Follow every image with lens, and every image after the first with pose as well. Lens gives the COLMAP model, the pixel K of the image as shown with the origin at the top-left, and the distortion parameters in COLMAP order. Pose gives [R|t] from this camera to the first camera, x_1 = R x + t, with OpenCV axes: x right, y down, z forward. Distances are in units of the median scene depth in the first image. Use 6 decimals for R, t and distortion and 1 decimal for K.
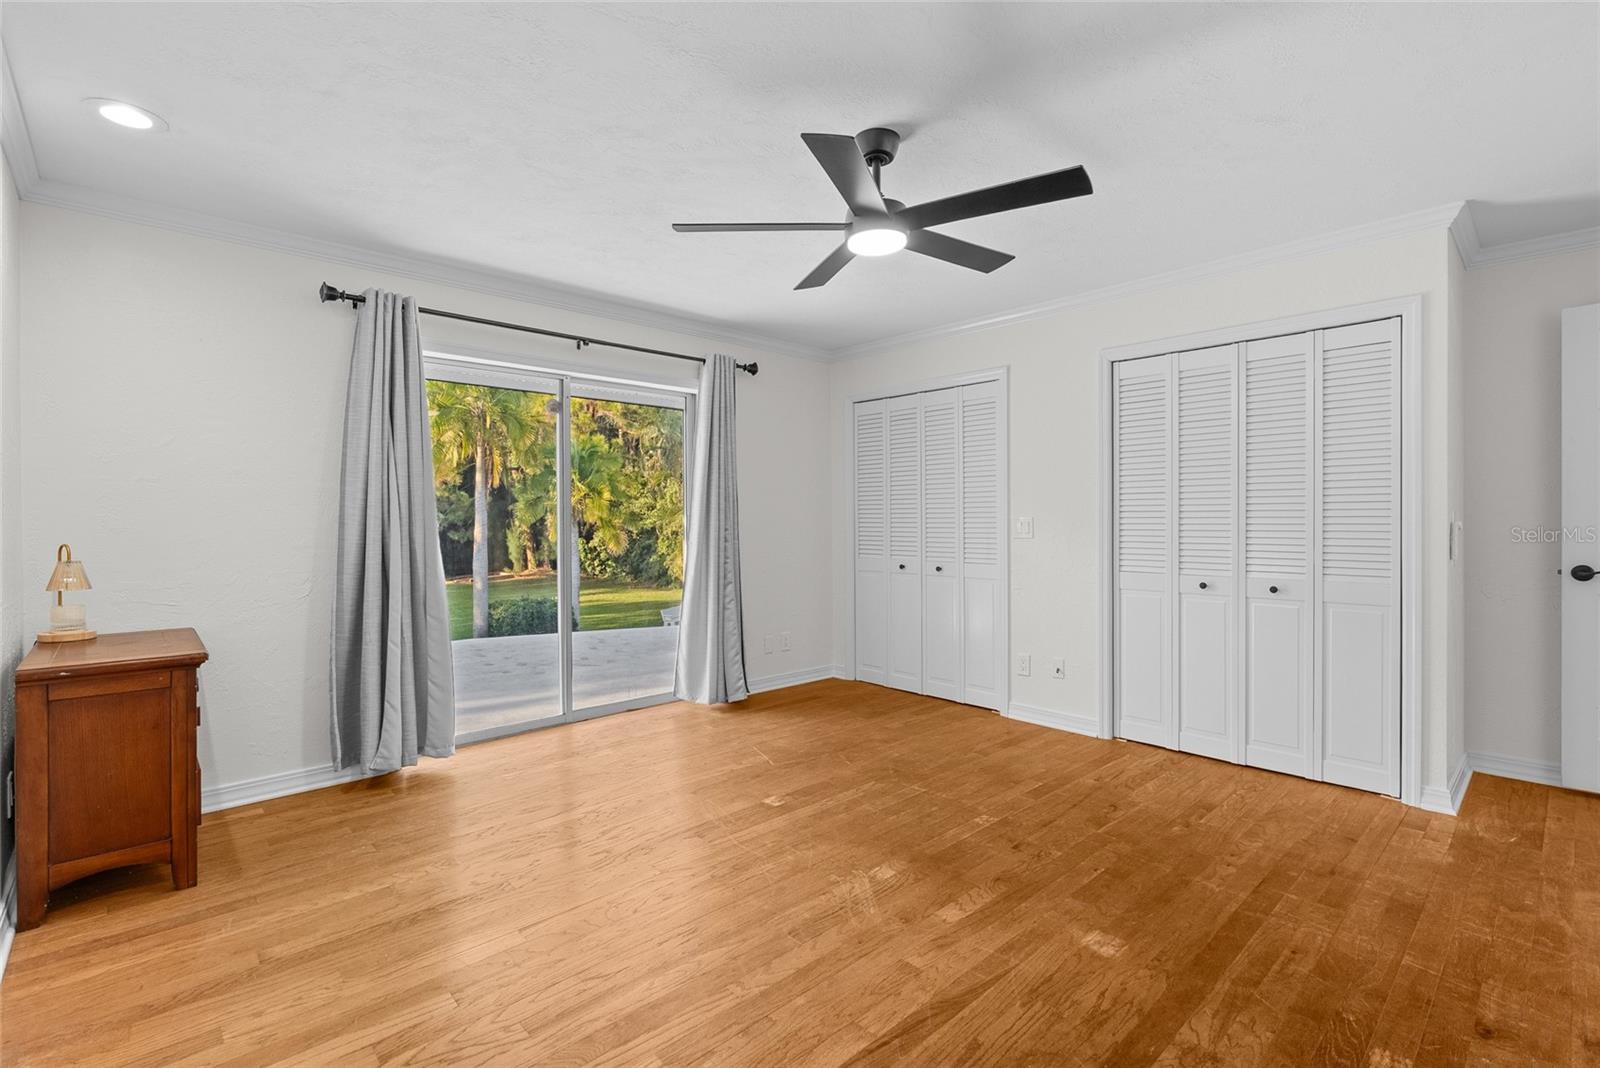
lens RADIAL K [[724.4, 0, 791.8], [0, 724.4, 523.3], [0, 0, 1]] dist [-0.005816, -0.000581]
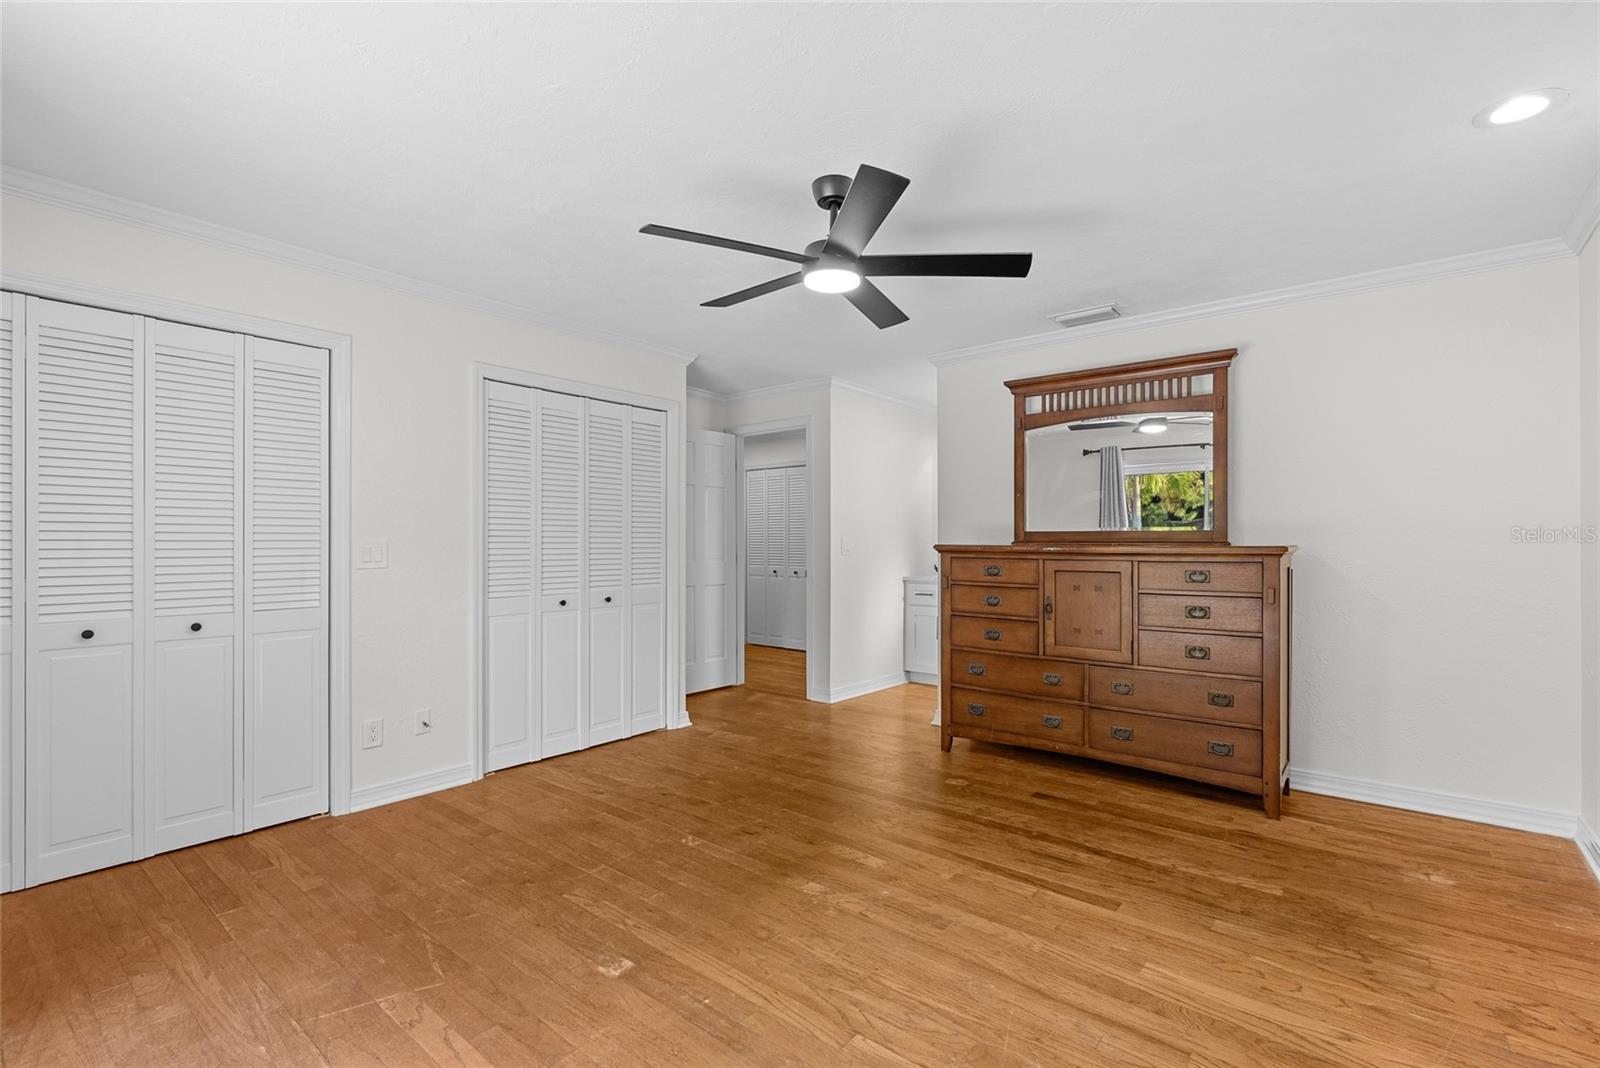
lens RADIAL K [[724.4, 0, 805.9], [0, 724.4, 536.2], [0, 0, 1]] dist [-0.005816, -0.000581]
pose [[-0.146346, 0.013470, 0.989142, -0.739727], [0.004949, 0.999905, -0.012885, -0.001815], [-0.989221, 0.003009, -0.146399, 0.960975]]
